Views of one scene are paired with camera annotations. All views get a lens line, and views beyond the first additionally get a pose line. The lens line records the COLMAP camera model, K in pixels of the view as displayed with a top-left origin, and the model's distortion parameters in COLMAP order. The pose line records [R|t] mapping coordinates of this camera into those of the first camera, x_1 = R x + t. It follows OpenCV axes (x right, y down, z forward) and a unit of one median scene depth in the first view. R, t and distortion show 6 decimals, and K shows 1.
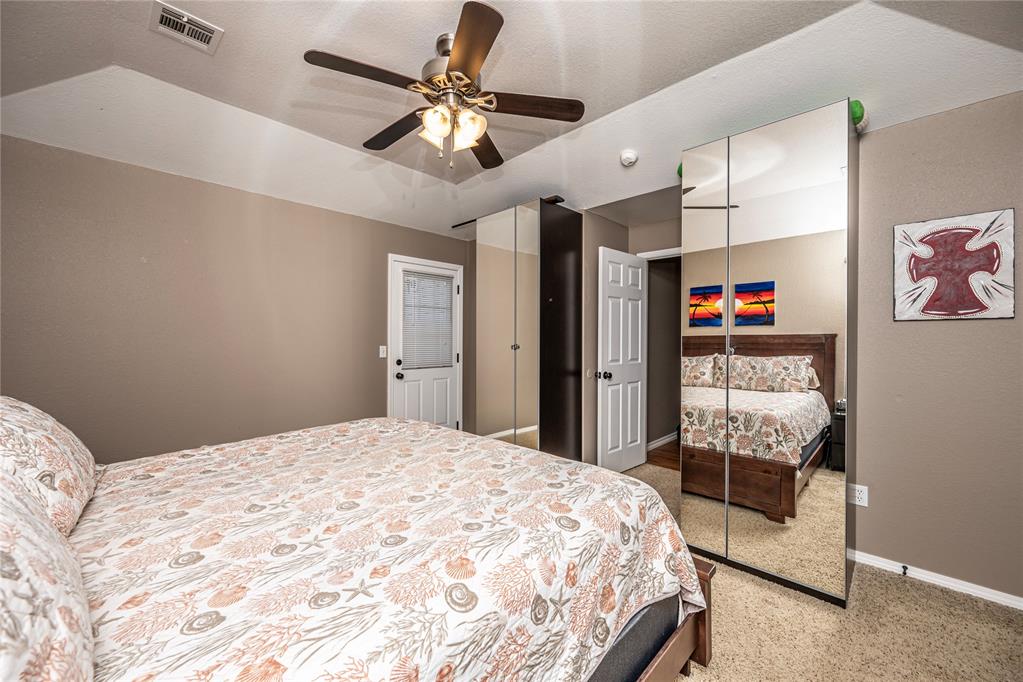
lens RADIAL K [[410.8, 0, 511.4], [0, 410.8, 338.5], [0, 0, 1]] dist [-0.018732, -0.000077]
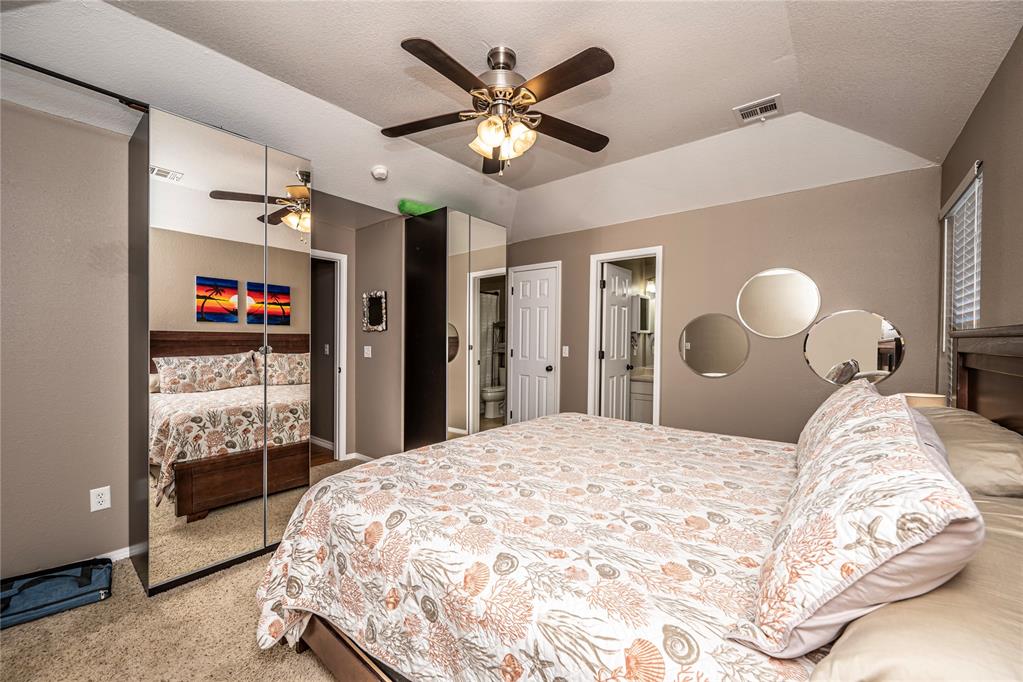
lens RADIAL K [[405.3, 0, 516.5], [0, 405.3, 344.5], [0, 0, 1]] dist [-0.000273, -0.000040]
pose [[-0.241762, -0.023353, 0.970054, -0.633395], [-0.020835, 0.999605, 0.018872, -0.012361], [-0.970112, -0.015648, -0.242153, 0.646183]]
